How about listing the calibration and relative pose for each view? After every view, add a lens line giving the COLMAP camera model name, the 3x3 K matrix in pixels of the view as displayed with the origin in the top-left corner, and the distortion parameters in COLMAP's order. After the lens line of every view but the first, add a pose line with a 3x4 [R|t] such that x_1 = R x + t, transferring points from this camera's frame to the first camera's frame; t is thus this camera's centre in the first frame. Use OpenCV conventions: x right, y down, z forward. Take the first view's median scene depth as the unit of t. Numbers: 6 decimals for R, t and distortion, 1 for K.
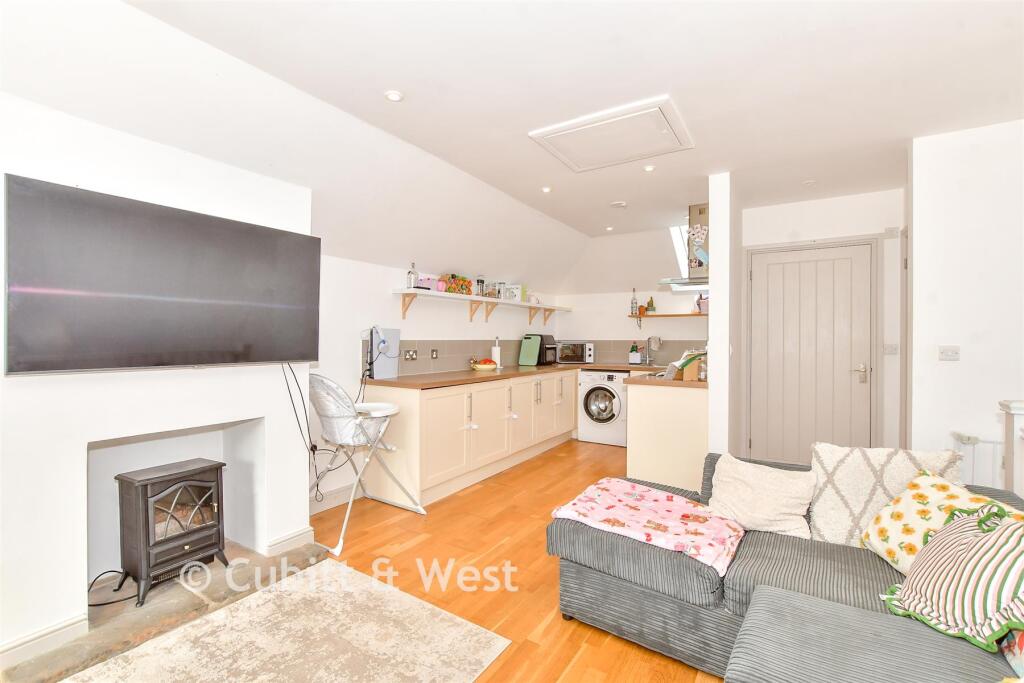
lens RADIAL K [[448.8, 0, 512.0], [0, 448.8, 341.5], [0, 0, 1]] dist [0.000163, -0.000009]
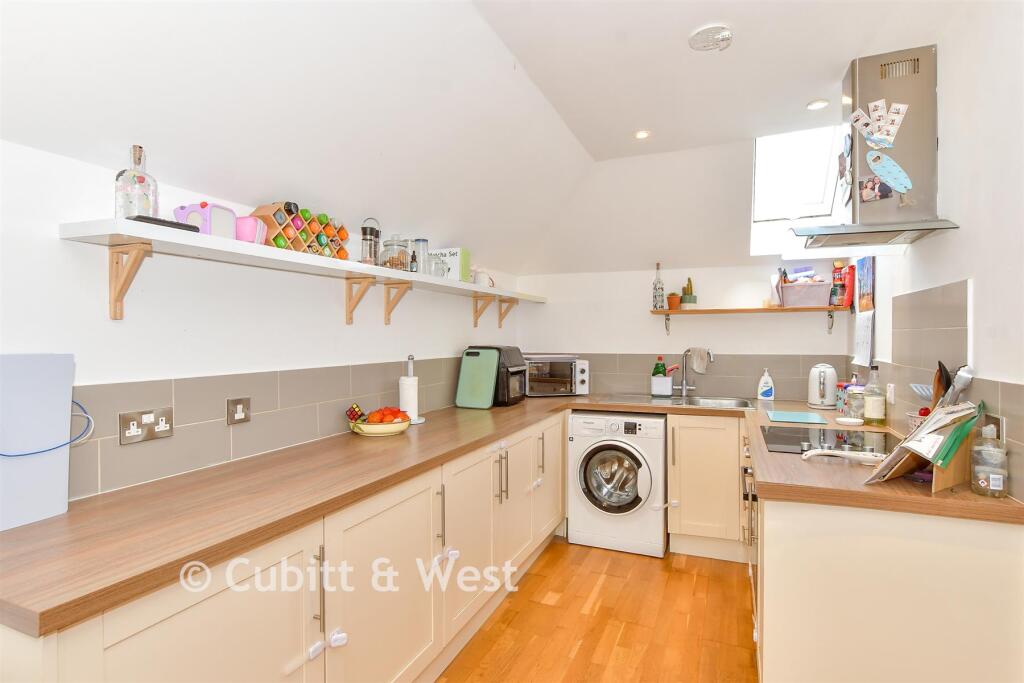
lens RADIAL K [[500.9, 0, 524.1], [0, 500.9, 340.7], [0, 0, 1]] dist [0.001058, 0.000298]
pose [[0.984857, -0.008042, 0.173181, -0.006910], [0.007707, 0.999967, 0.002609, -0.024852], [-0.173197, -0.001235, 0.984887, 0.437207]]
